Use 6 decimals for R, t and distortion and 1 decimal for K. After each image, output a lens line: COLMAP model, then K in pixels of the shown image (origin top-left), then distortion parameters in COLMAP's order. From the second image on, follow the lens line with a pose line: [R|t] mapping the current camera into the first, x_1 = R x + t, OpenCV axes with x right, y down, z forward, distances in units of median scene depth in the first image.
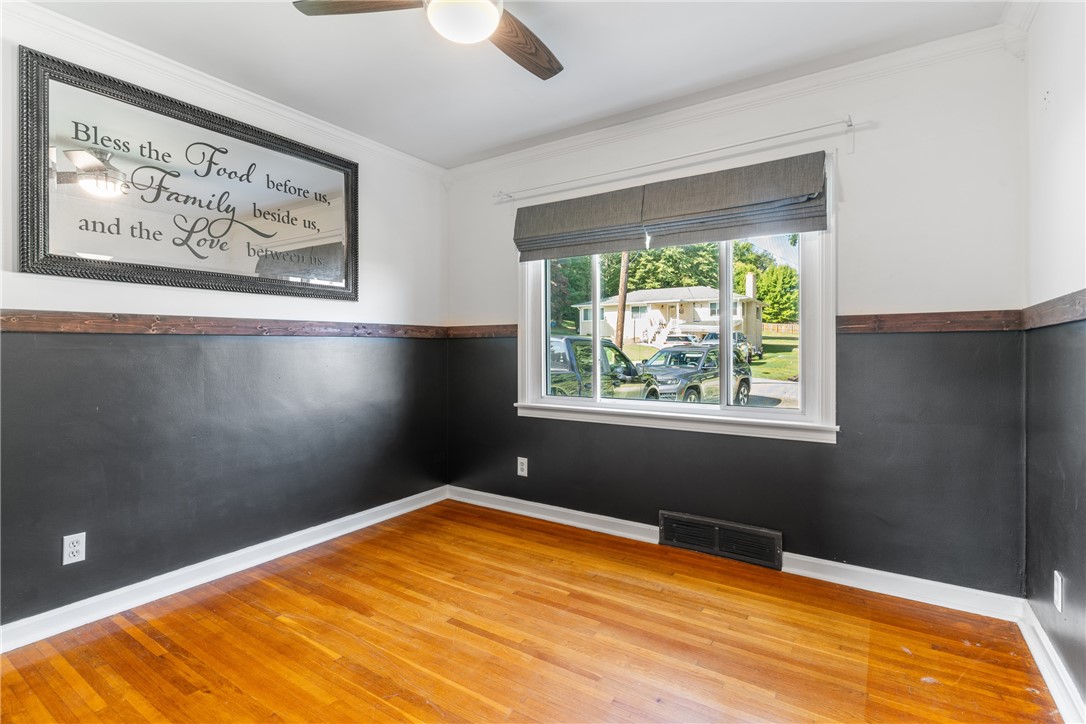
lens RADIAL K [[517.4, 0, 543.5], [0, 517.4, 356.5], [0, 0, 1]] dist [0.001652, 0.000419]
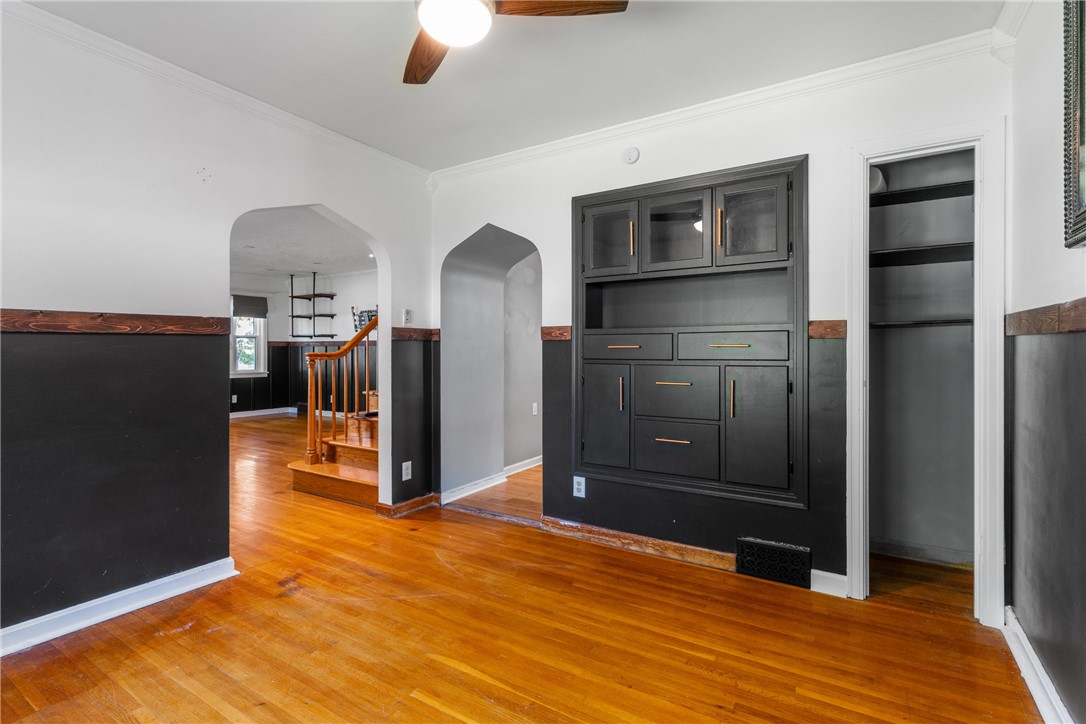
lens RADIAL K [[517.4, 0, 539.1], [0, 517.4, 355.4], [0, 0, 1]] dist [0.001652, 0.000419]
pose [[-0.999768, -0.001820, -0.021465, -0.186062], [-0.002335, 0.999709, 0.024026, -0.026232], [0.021415, 0.024070, -0.999481, 1.268951]]
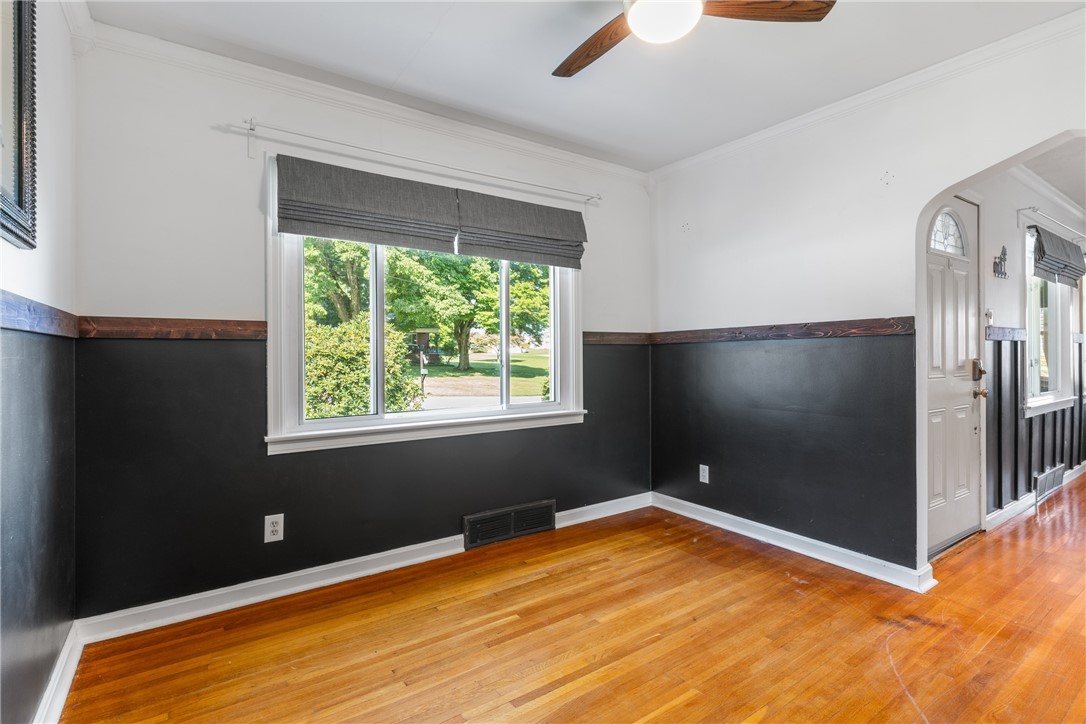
lens RADIAL K [[517.4, 0, 544.5], [0, 517.4, 356.5], [0, 0, 1]] dist [0.001652, 0.000419]
pose [[0.366818, -0.006870, 0.930268, -0.729542], [0.017671, 0.999844, 0.000415, -0.012237], [-0.930125, 0.016286, 0.366882, 0.543045]]
